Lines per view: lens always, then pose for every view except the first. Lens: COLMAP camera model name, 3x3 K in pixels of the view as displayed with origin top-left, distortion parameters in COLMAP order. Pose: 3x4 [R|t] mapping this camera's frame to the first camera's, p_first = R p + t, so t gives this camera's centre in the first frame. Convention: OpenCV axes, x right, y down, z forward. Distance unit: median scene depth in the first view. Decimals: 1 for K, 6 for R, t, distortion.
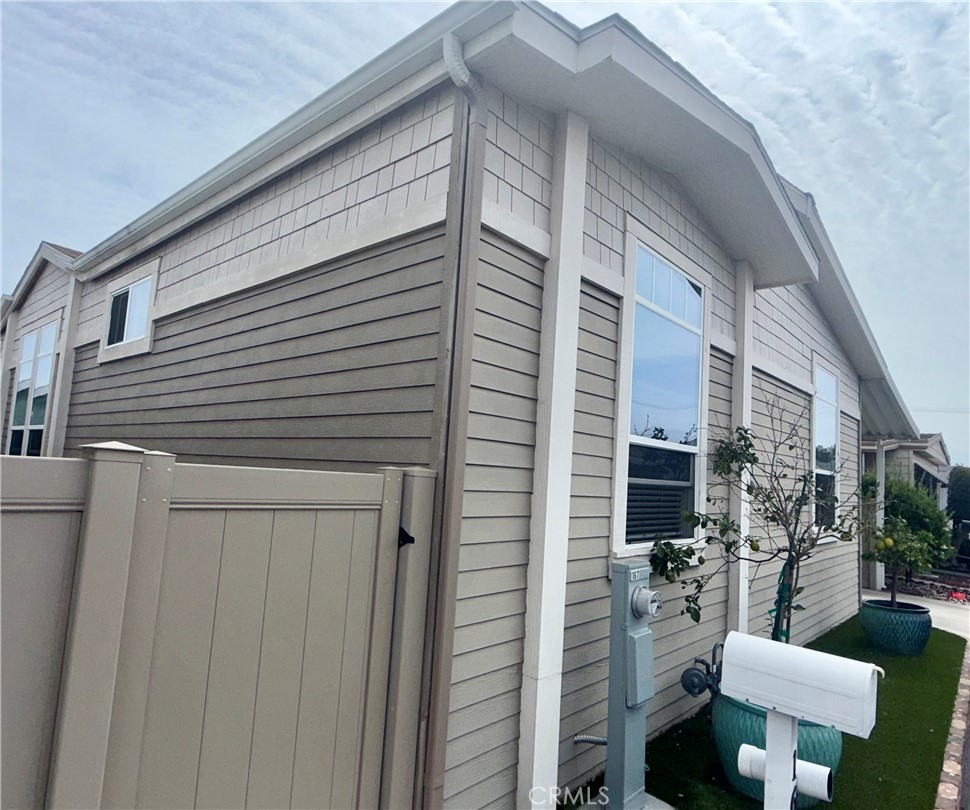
lens RADIAL K [[588.6, 0, 513.5], [0, 588.6, 425.7], [0, 0, 1]] dist [0.002313, 0.001794]
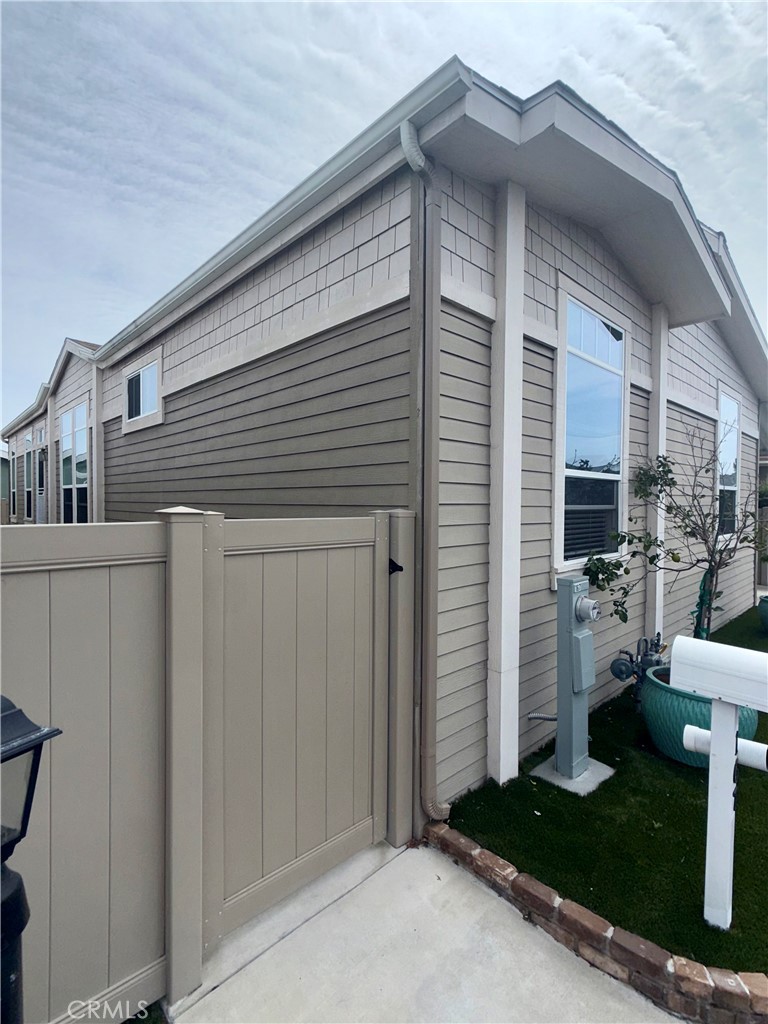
lens RADIAL K [[485.5, 0, 390.2], [0, 485.5, 515.2], [0, 0, 1]] dist [0.003856, 0.004430]
pose [[0.993723, -0.048089, -0.101002, -0.055195], [0.059095, 0.992286, 0.108977, -0.019365], [0.094983, -0.114262, 0.988900, -0.000463]]
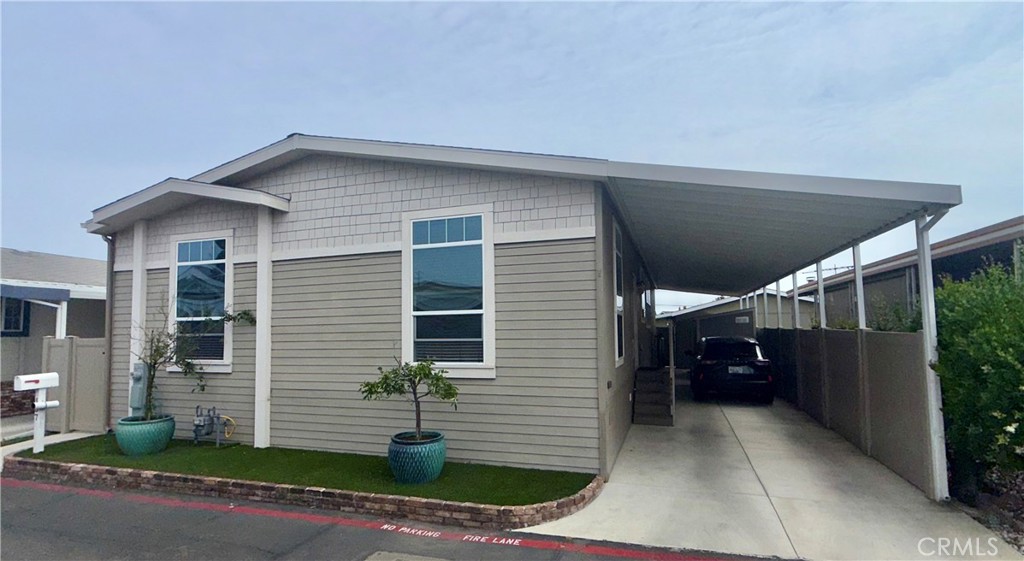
lens RADIAL K [[496.9, 0, 498.2], [0, 496.9, 301.5], [0, 0, 1]] dist [-0.003175, 0.002294]
pose [[0.379158, -0.103784, -0.919493, 2.805471], [0.119318, 0.990878, -0.062640, 0.255111], [0.917607, -0.085962, 0.388083, 1.484333]]
